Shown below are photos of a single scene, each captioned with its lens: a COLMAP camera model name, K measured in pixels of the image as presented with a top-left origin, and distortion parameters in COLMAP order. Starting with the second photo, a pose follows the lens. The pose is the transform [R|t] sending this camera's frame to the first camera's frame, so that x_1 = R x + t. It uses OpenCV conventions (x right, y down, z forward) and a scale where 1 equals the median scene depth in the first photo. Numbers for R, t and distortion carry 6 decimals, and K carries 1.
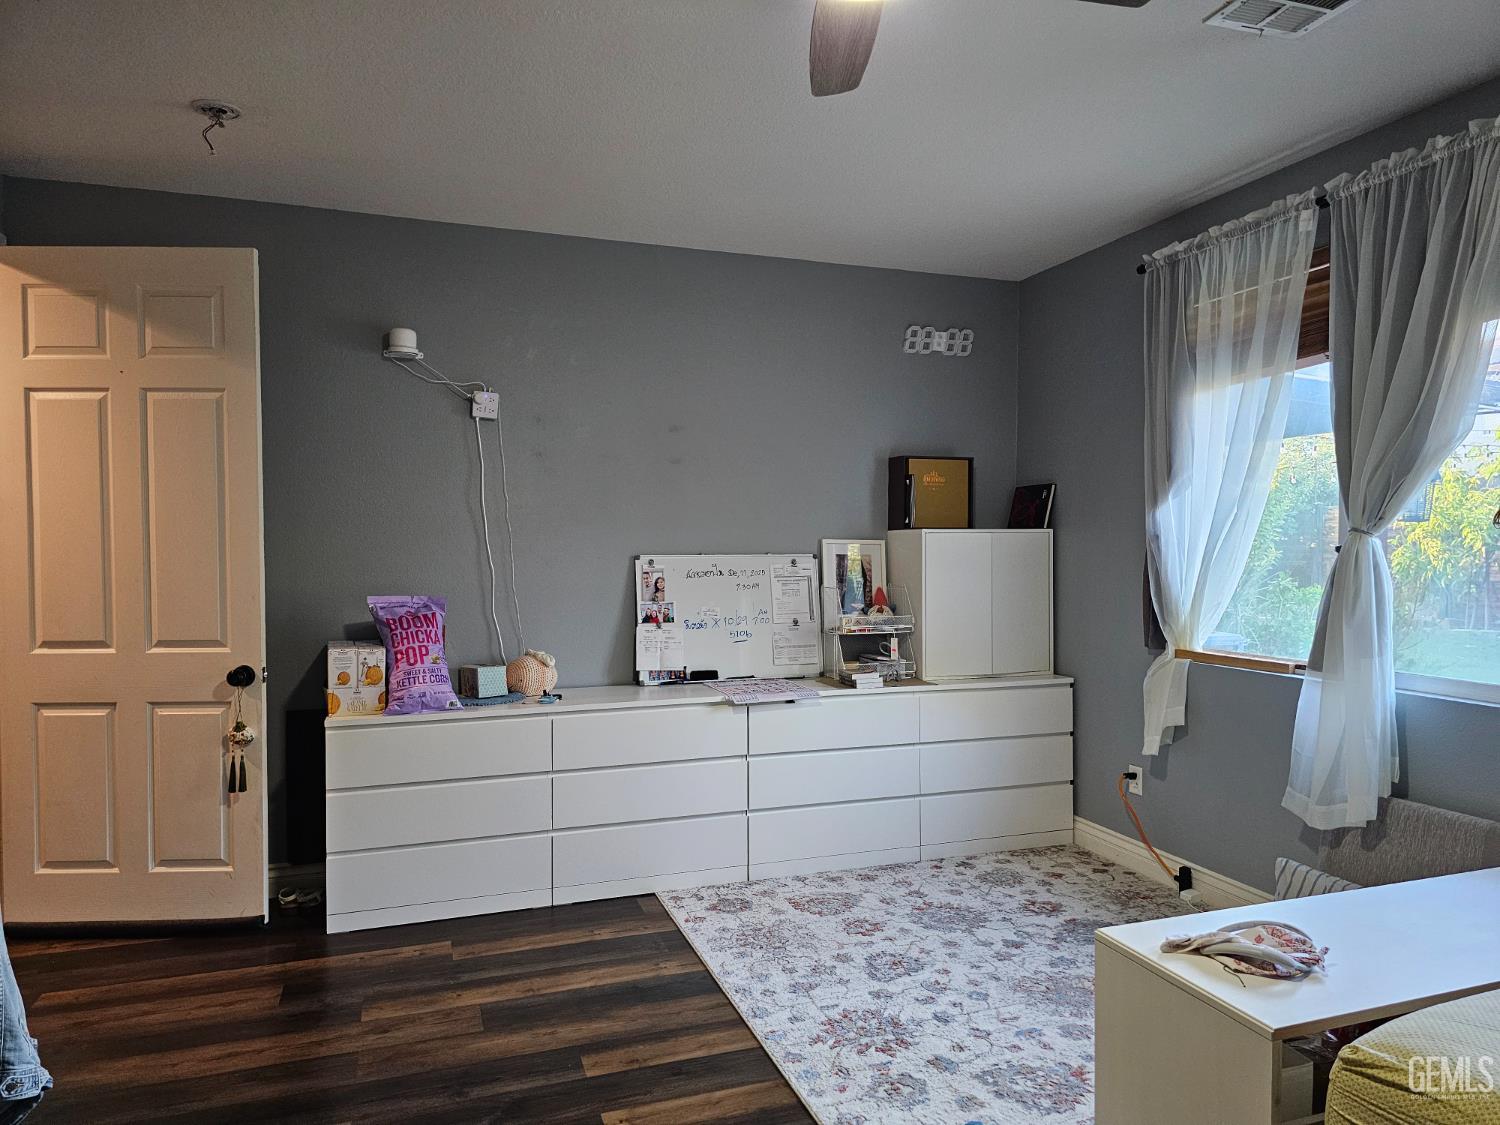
lens RADIAL K [[1005.1, 0, 762.2], [0, 1005.1, 554.5], [0, 0, 1]] dist [0.059567, -0.051550]
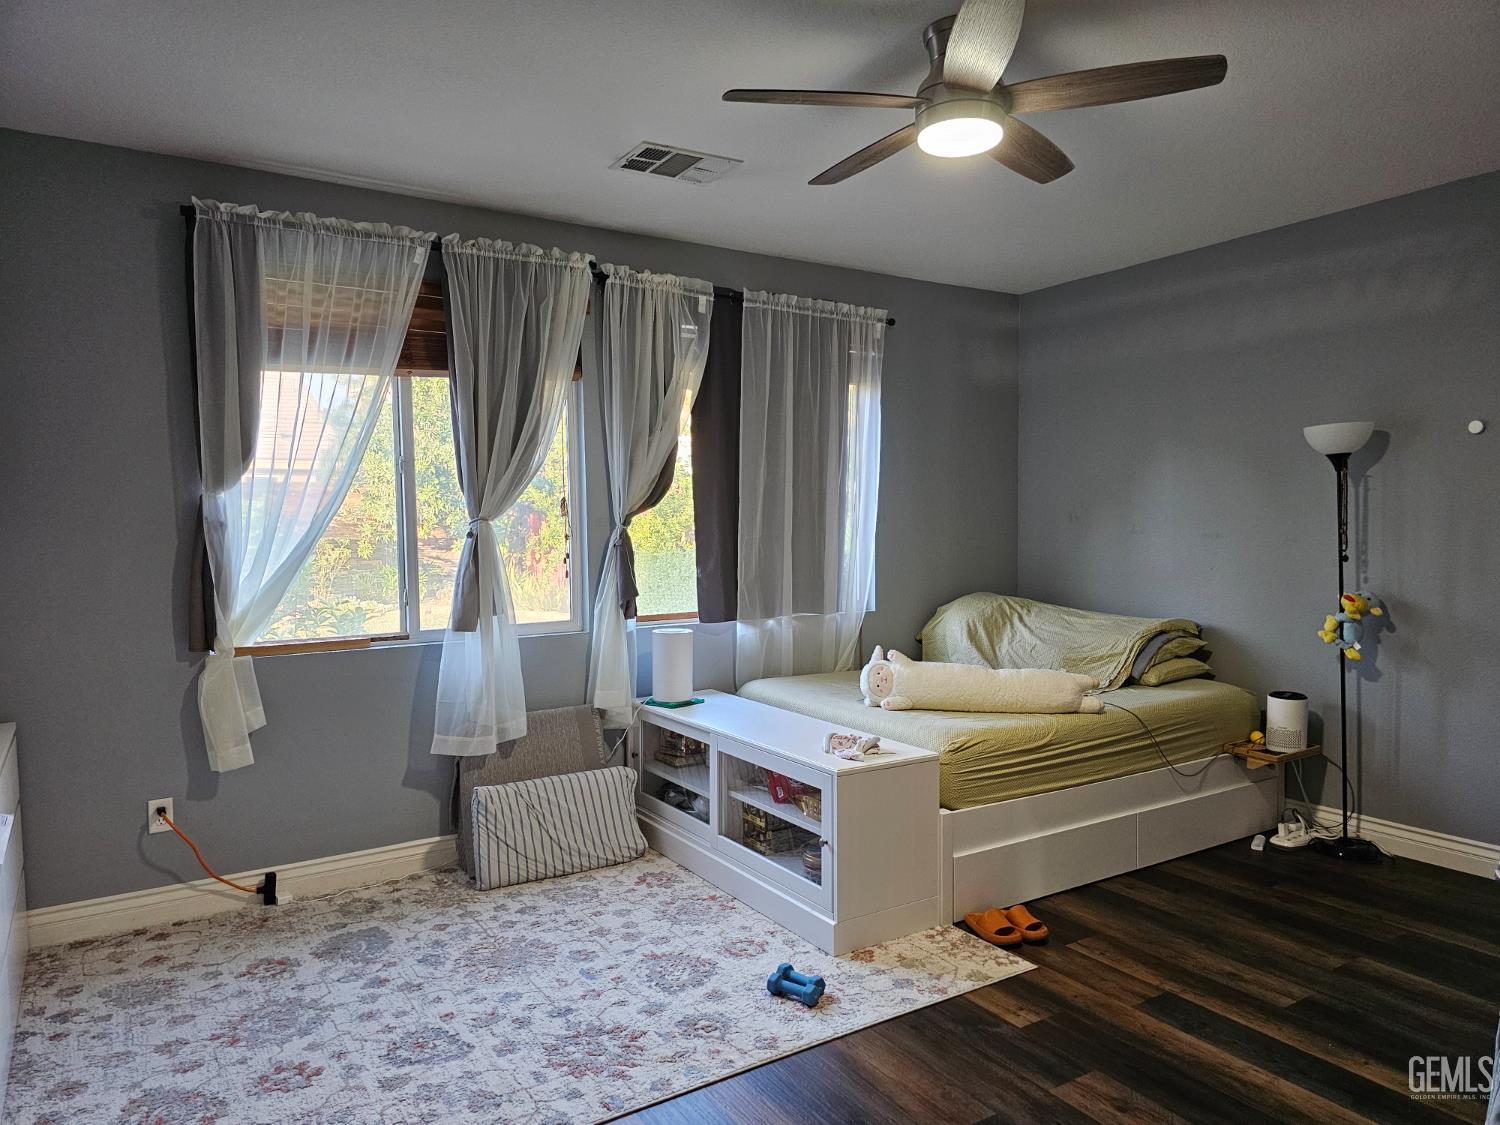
lens RADIAL K [[1005.1, 0, 762.2], [0, 1005.1, 554.5], [0, 0, 1]] dist [0.059567, -0.051550]
pose [[-0.231676, -0.027319, 0.972409, -0.638153], [0.021085, 0.999230, 0.033096, -0.011306], [-0.972565, 0.028171, -0.230921, 0.808490]]
